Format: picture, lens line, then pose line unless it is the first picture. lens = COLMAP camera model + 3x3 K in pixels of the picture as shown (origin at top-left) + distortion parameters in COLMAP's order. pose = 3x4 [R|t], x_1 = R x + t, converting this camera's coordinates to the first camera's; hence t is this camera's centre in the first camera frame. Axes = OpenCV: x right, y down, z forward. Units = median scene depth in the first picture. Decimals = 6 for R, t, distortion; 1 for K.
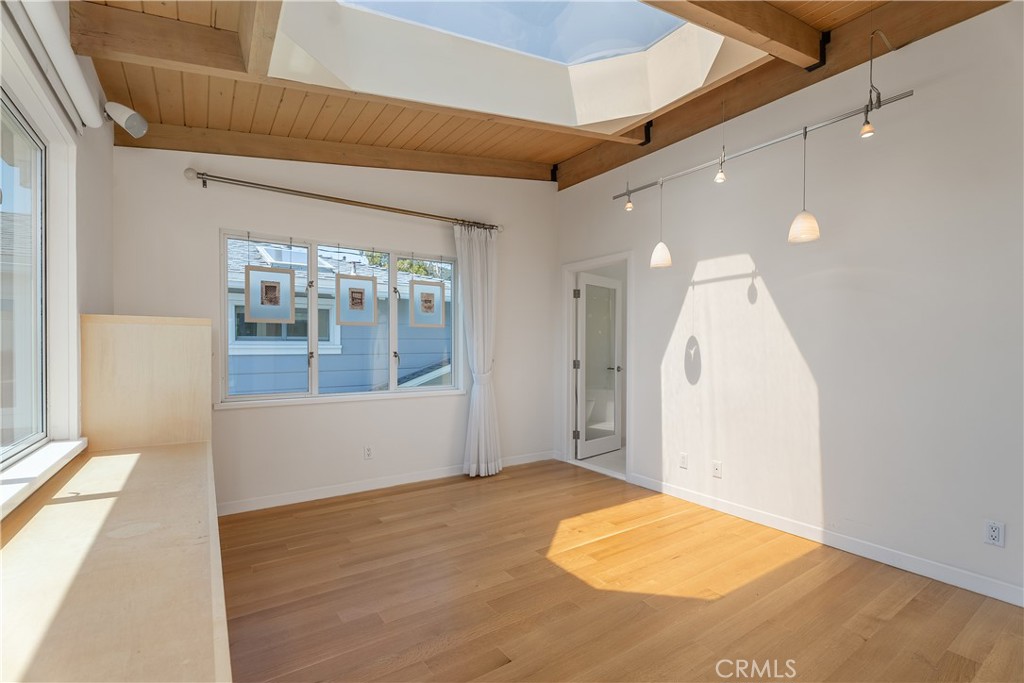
lens RADIAL K [[463.3, 0, 509.2], [0, 463.3, 353.2], [0, 0, 1]] dist [0.001862, 0.000266]
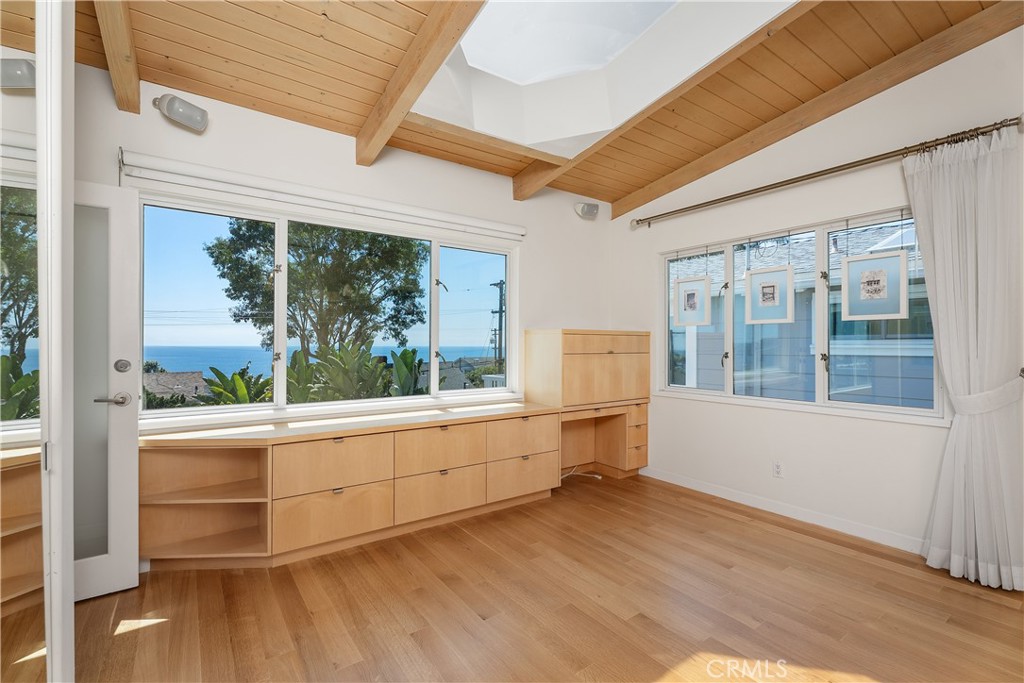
lens RADIAL K [[456.7, 0, 514.1], [0, 456.7, 341.1], [0, 0, 1]] dist [0.000735, 0.000024]
pose [[0.026127, -0.008980, -0.999618, 0.611747], [-0.014545, 0.999850, -0.009363, -0.012089], [0.999553, 0.014784, 0.025992, 0.549208]]
